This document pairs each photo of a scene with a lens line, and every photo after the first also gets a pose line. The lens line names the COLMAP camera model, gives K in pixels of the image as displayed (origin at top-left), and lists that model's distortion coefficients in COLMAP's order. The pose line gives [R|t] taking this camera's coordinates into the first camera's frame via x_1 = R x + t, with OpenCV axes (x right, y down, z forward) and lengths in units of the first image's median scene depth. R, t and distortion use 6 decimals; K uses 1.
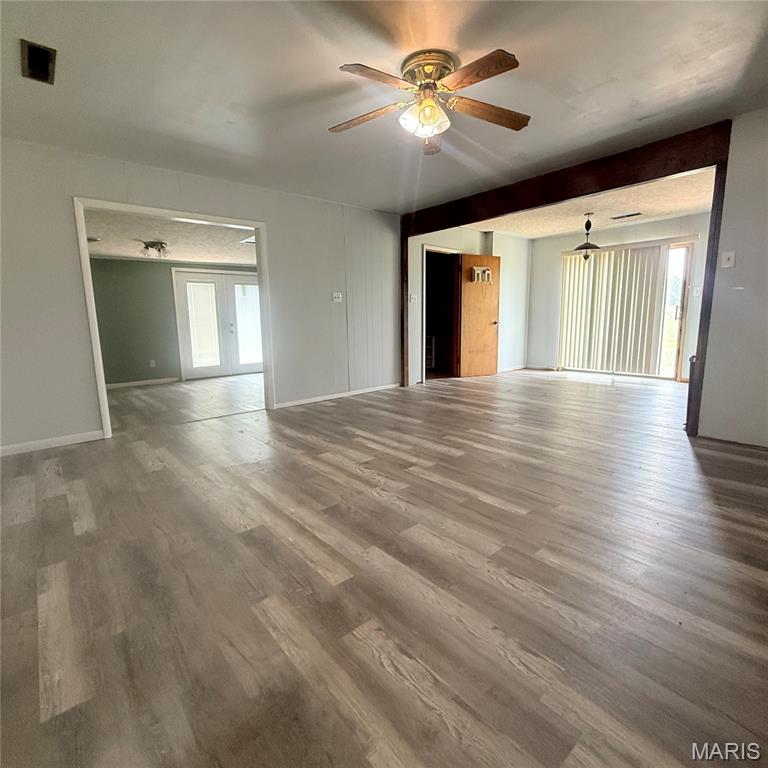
lens RADIAL K [[410.4, 0, 384.0], [0, 410.4, 384.0], [0, 0, 1]] dist [-0.002798, -0.000113]
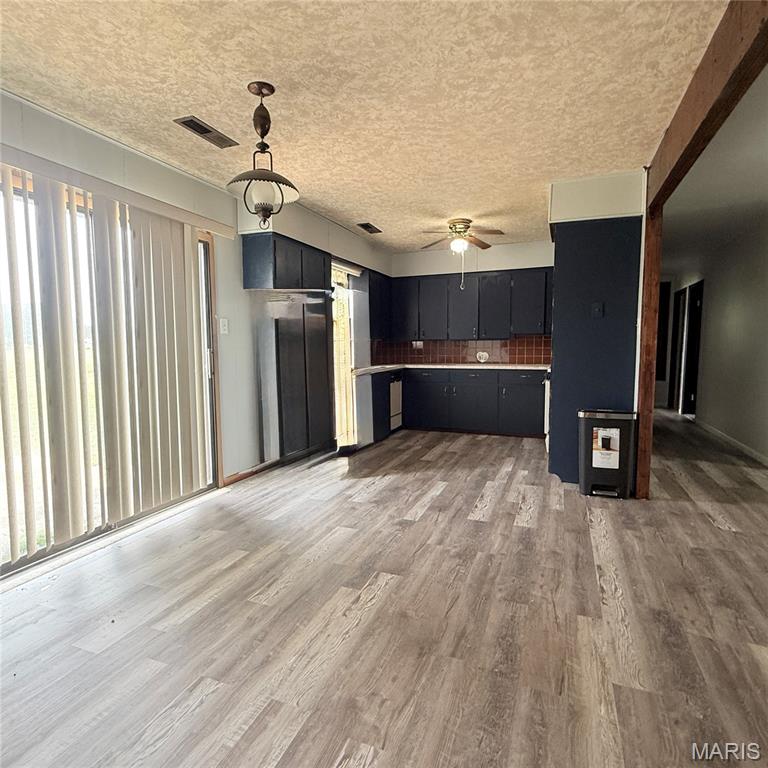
lens RADIAL K [[453.3, 0, 384.0], [0, 453.3, 384.0], [0, 0, 1]] dist [0.000835, -0.000907]
pose [[-0.471846, -0.057726, 0.879789, 0.180365], [0.153164, 0.977316, 0.146270, -0.383206], [-0.868275, 0.203769, -0.452301, 2.072141]]
